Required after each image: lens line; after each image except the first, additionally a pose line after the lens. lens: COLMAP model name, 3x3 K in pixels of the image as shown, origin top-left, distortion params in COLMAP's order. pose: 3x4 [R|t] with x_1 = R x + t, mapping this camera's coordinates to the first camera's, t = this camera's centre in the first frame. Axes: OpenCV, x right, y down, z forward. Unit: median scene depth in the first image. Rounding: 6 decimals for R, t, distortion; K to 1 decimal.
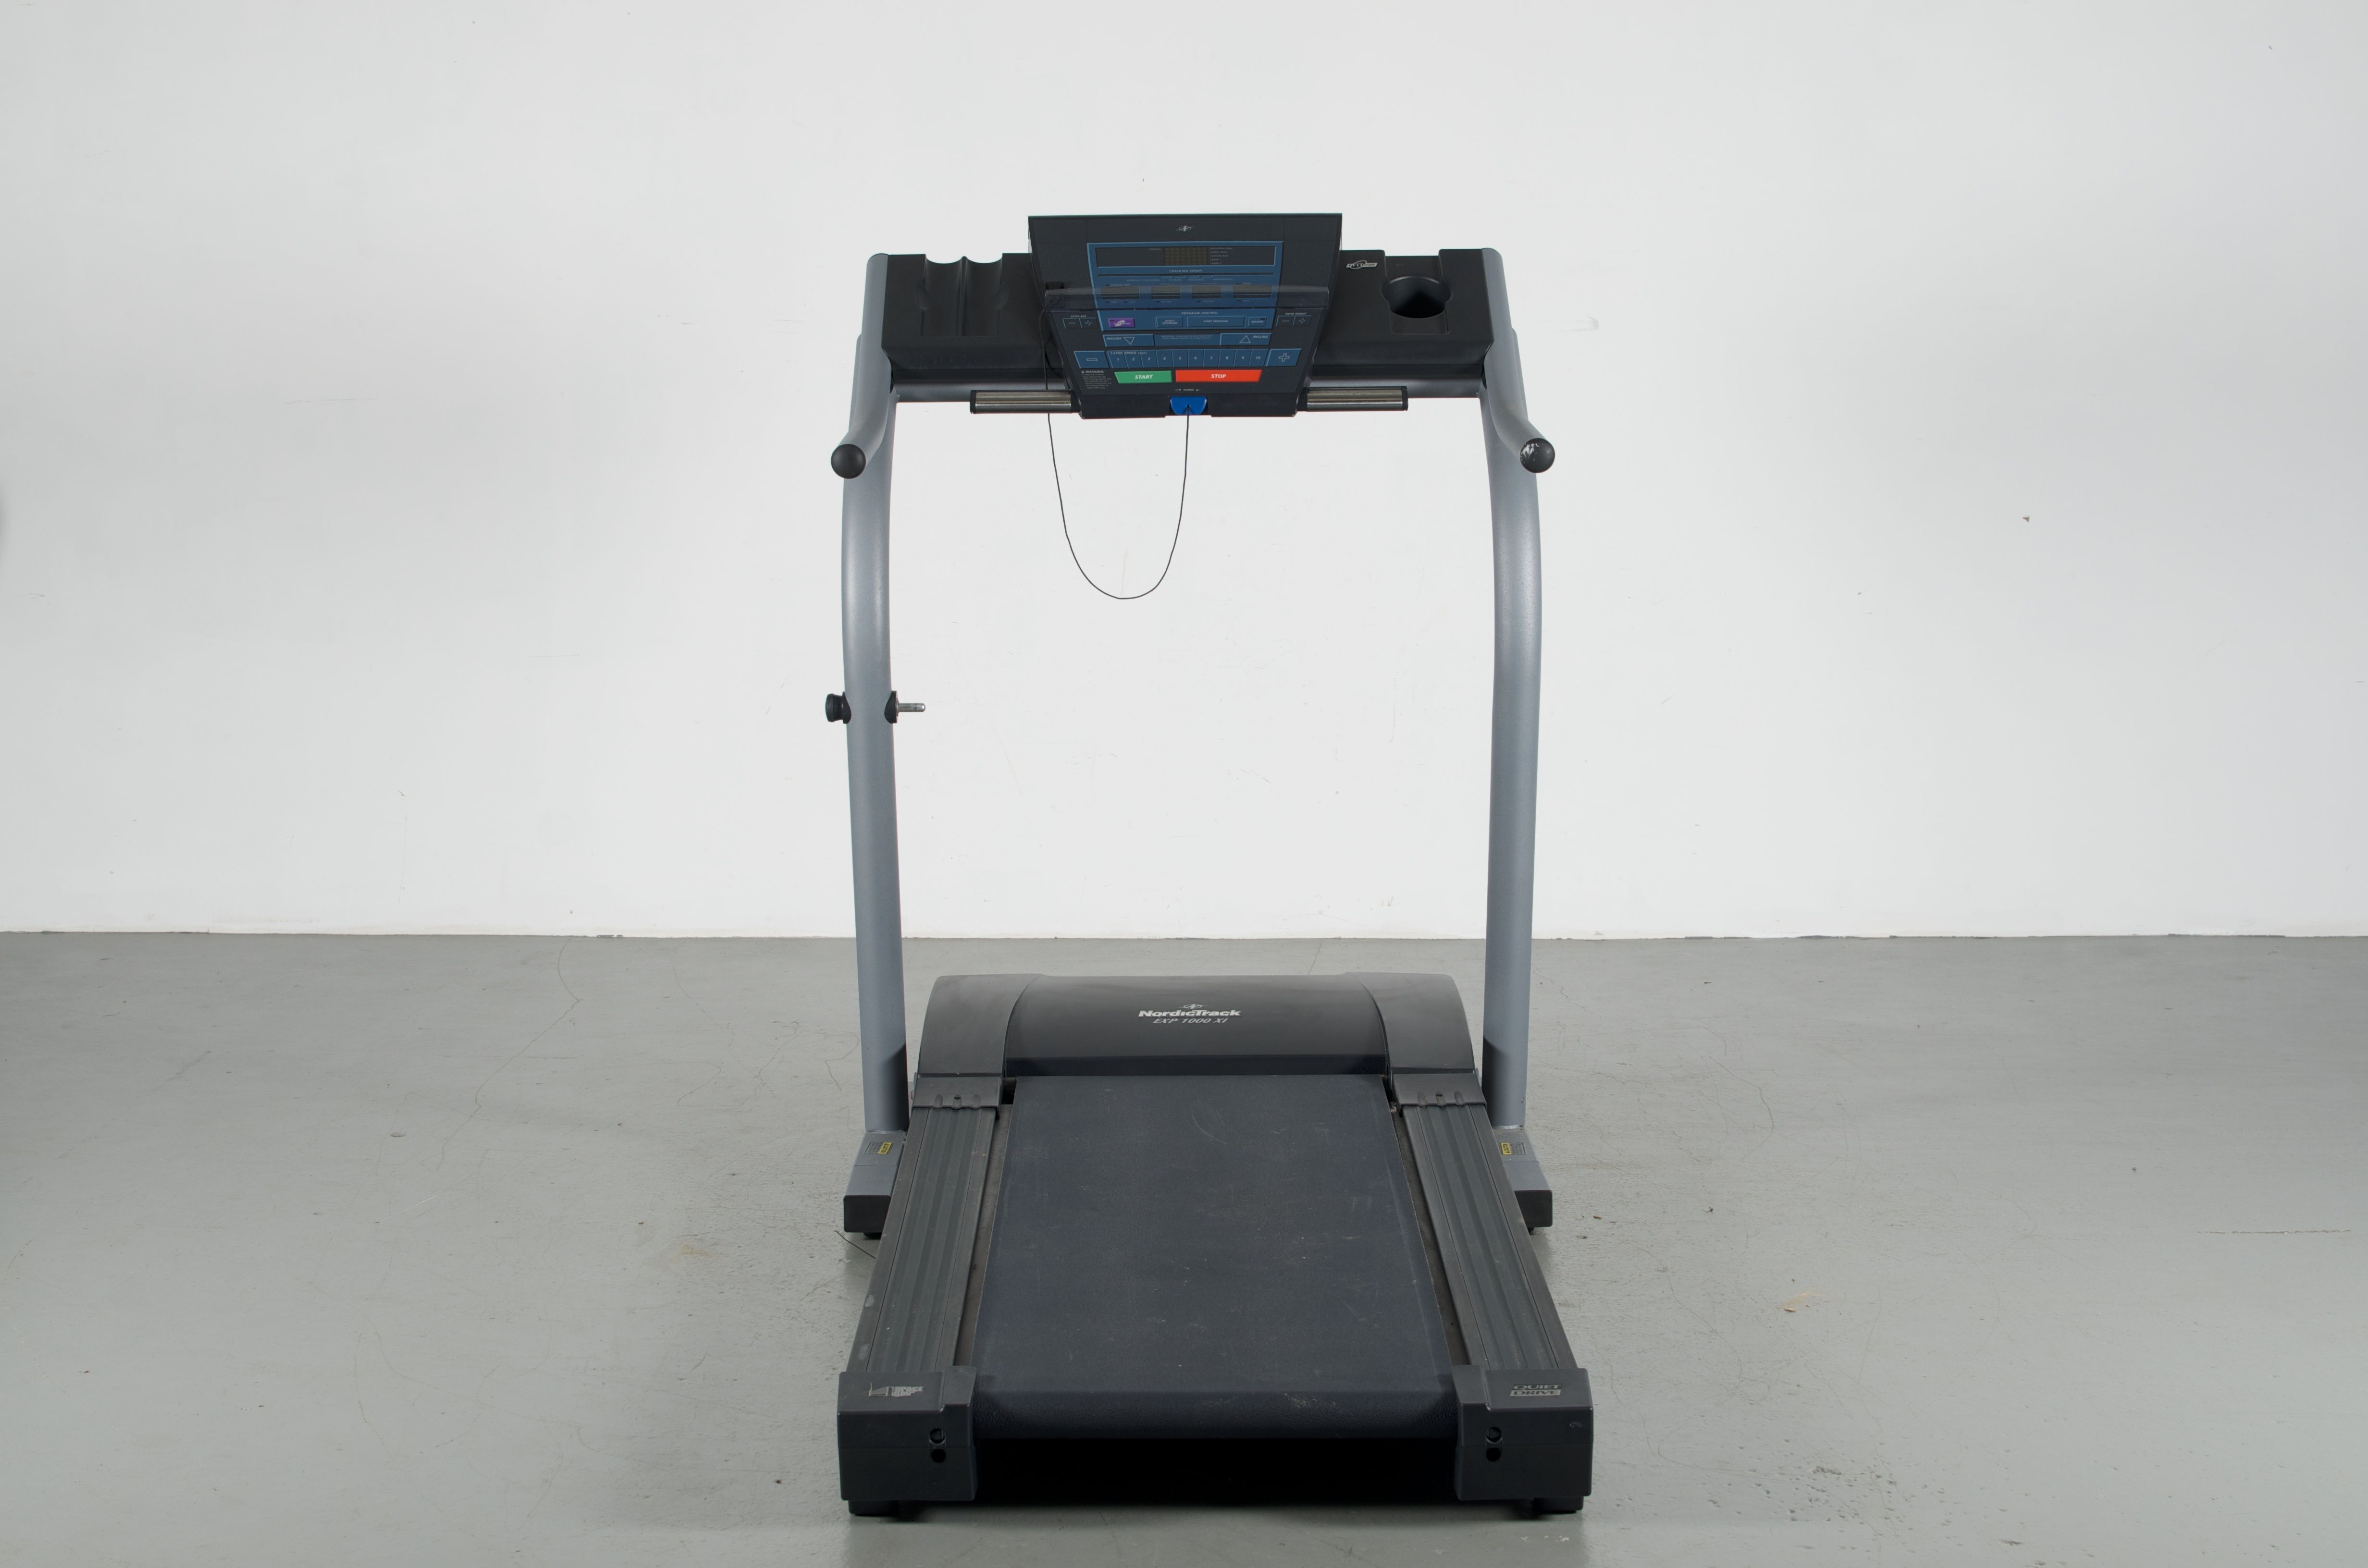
lens RADIAL K [[3868.2, 0, 1184.0], [0, 3868.2, 784.0], [0, 0, 1]] dist [0.092142, 0.027589]
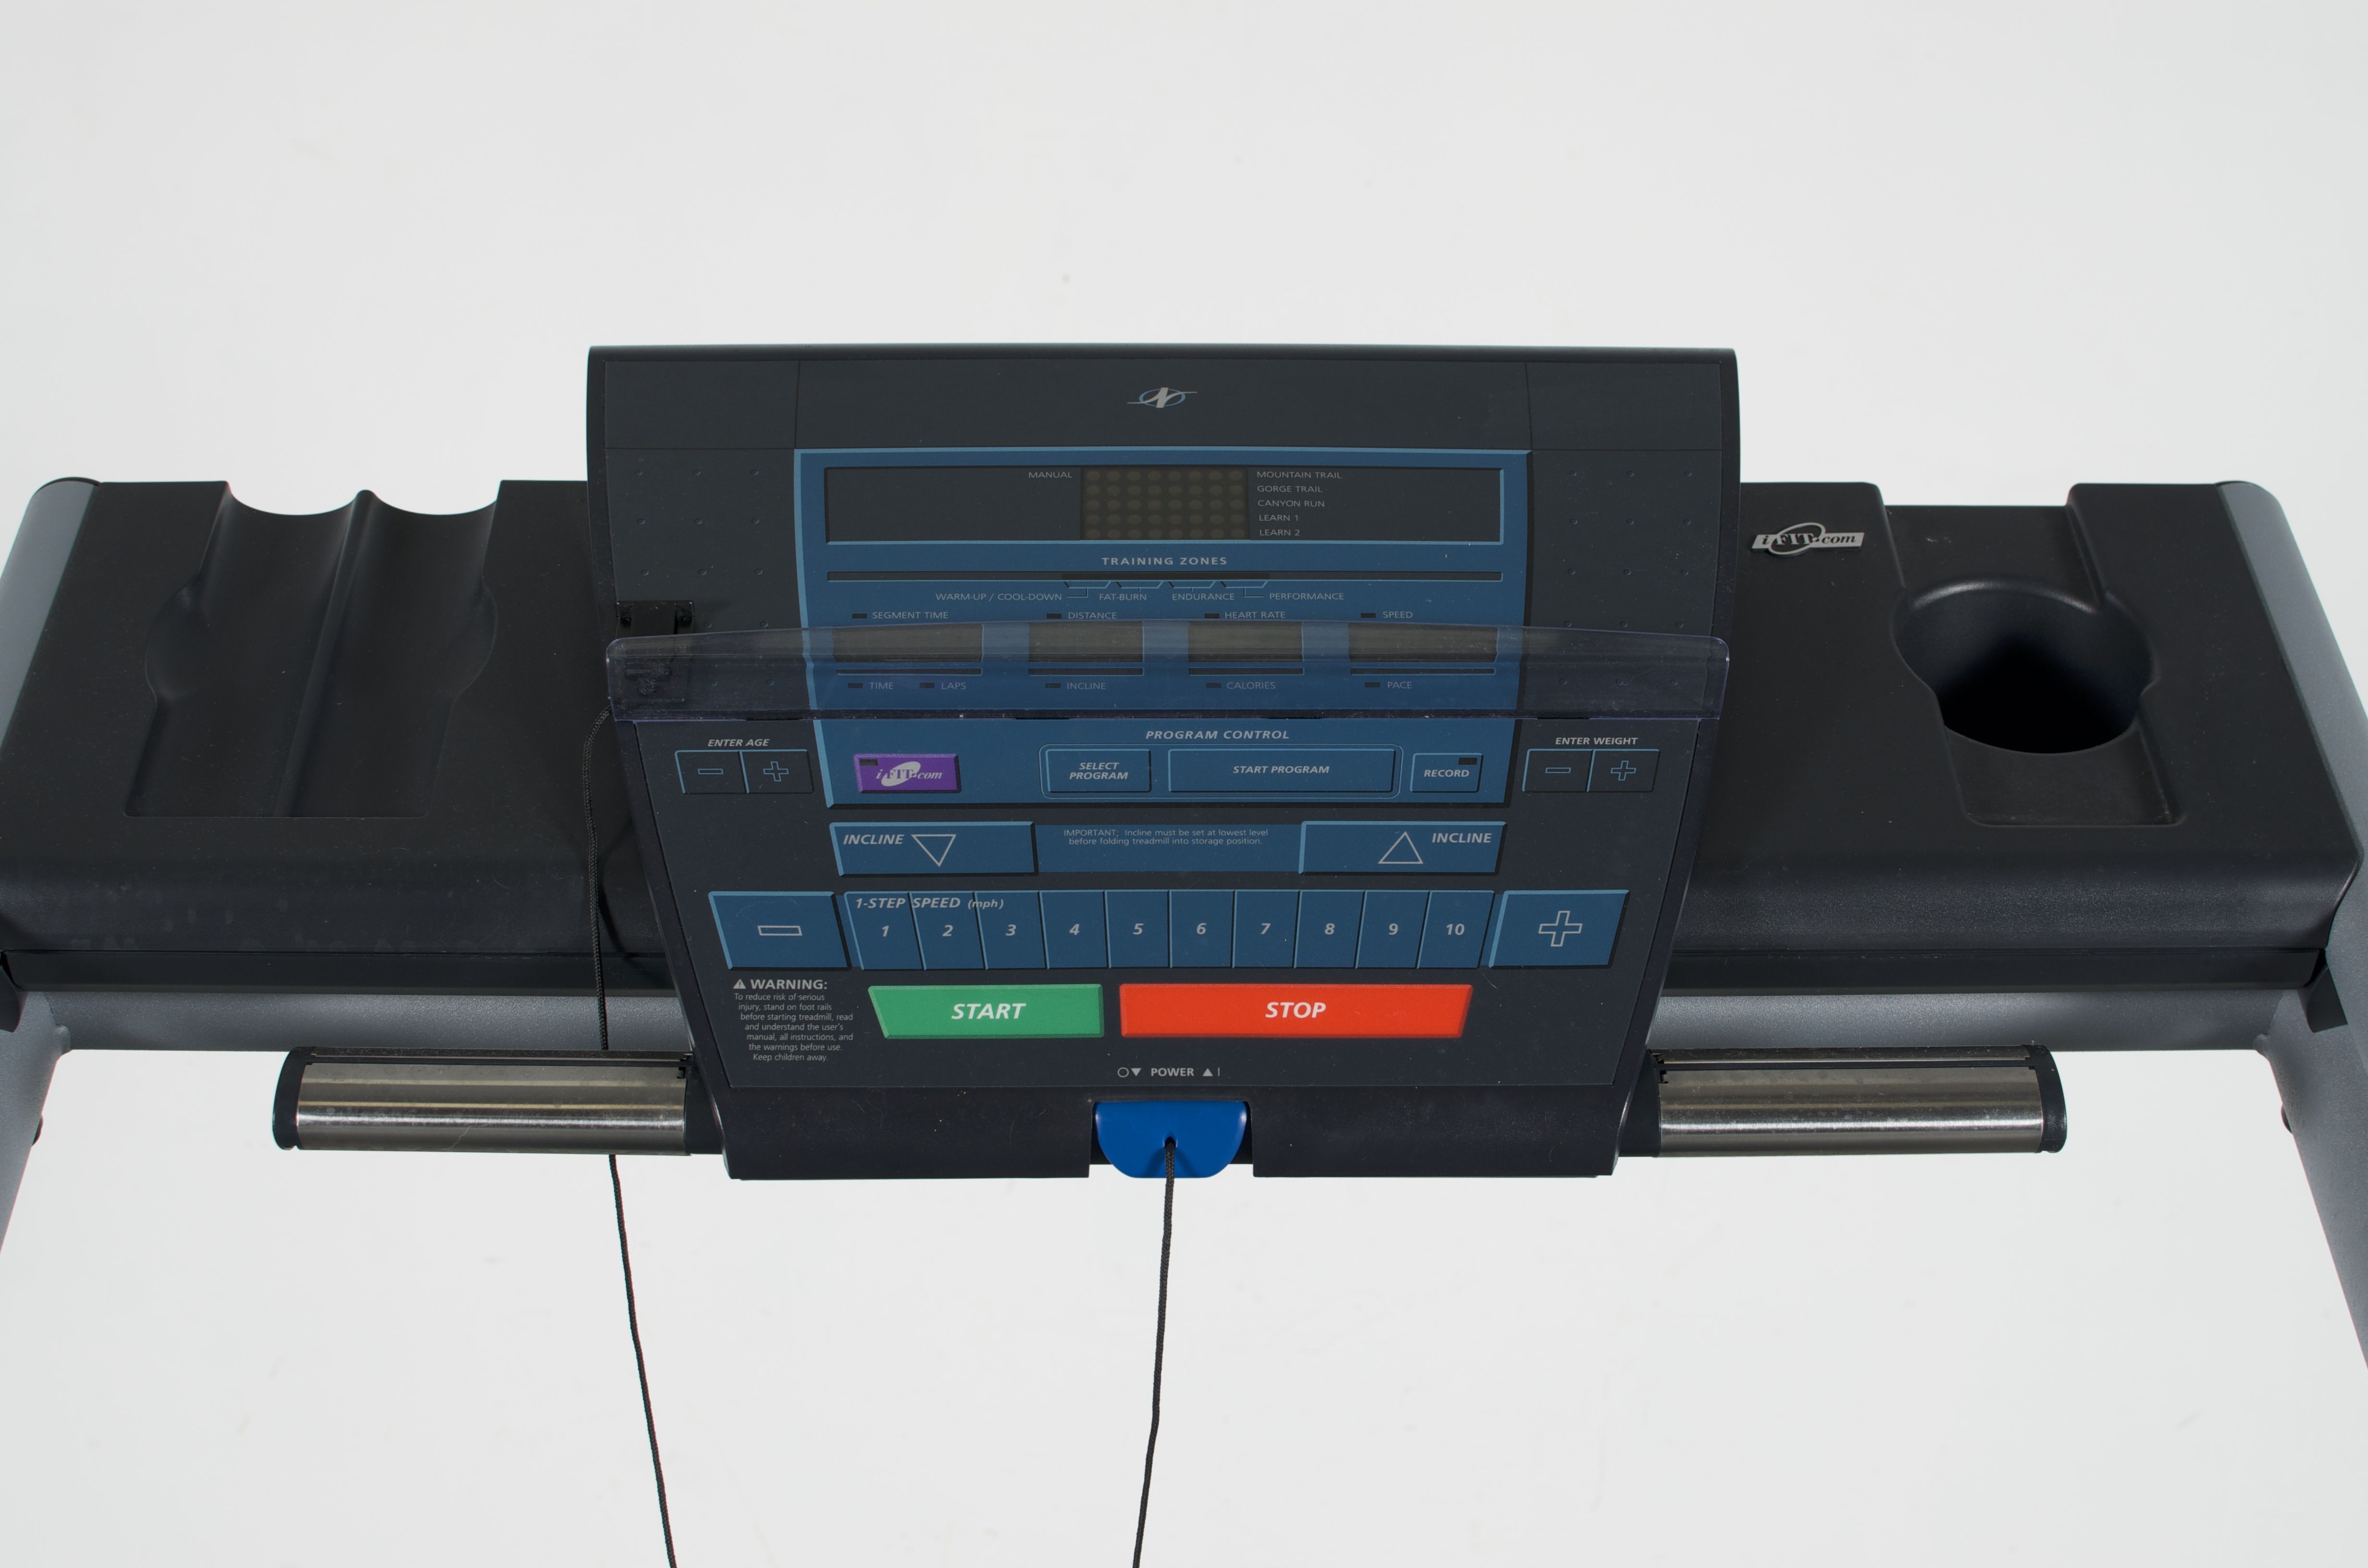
lens RADIAL K [[3835.6, 0, 1184.0], [0, 3835.6, 784.0], [0, 0, 1]] dist [-0.003199, 0.028837]
pose [[0.999884, 0.010782, 0.010718, -0.000824], [-0.010418, 0.999386, -0.033456, -0.109828], [-0.011072, 0.033341, 0.999383, 0.748726]]
